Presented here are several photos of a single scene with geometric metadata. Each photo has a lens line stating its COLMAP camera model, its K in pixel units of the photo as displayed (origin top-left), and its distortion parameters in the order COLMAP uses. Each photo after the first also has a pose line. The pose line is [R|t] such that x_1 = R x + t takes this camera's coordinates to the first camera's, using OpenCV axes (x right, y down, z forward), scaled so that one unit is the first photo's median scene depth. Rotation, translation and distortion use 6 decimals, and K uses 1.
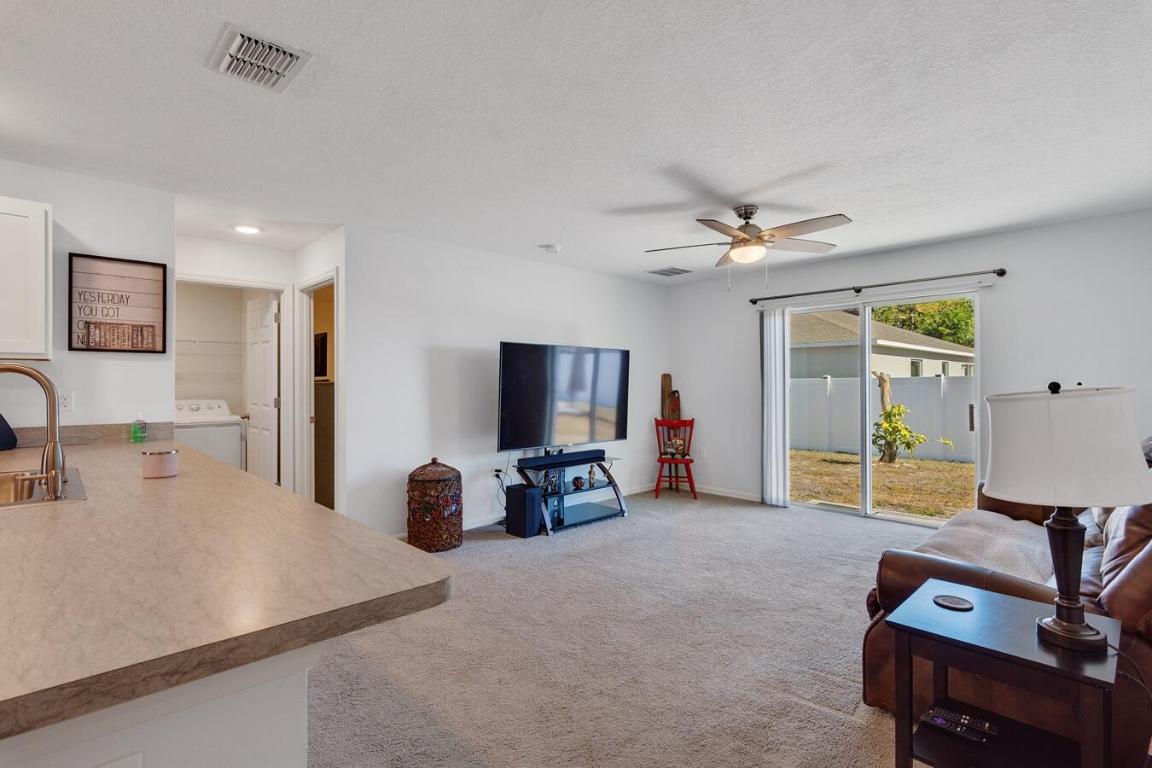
lens RADIAL K [[558.3, 0, 573.1], [0, 558.3, 378.1], [0, 0, 1]] dist [-0.013414, -0.004743]
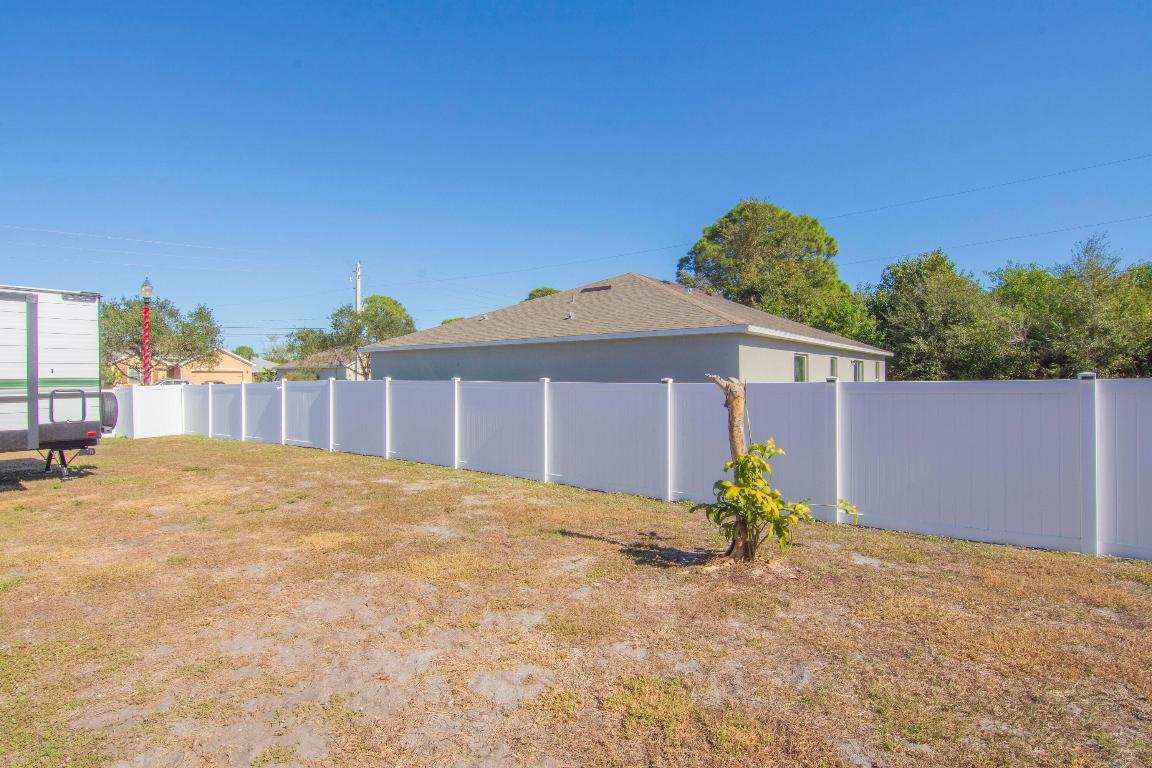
lens RADIAL K [[558.3, 0, 571.0], [0, 558.3, 380.8], [0, 0, 1]] dist [-0.013414, -0.004743]
pose [[0.987668, -0.002303, 0.156548, 0.144497], [-0.000123, 0.999880, 0.015483, -0.006692], [-0.156565, -0.015311, 0.987549, 0.228062]]
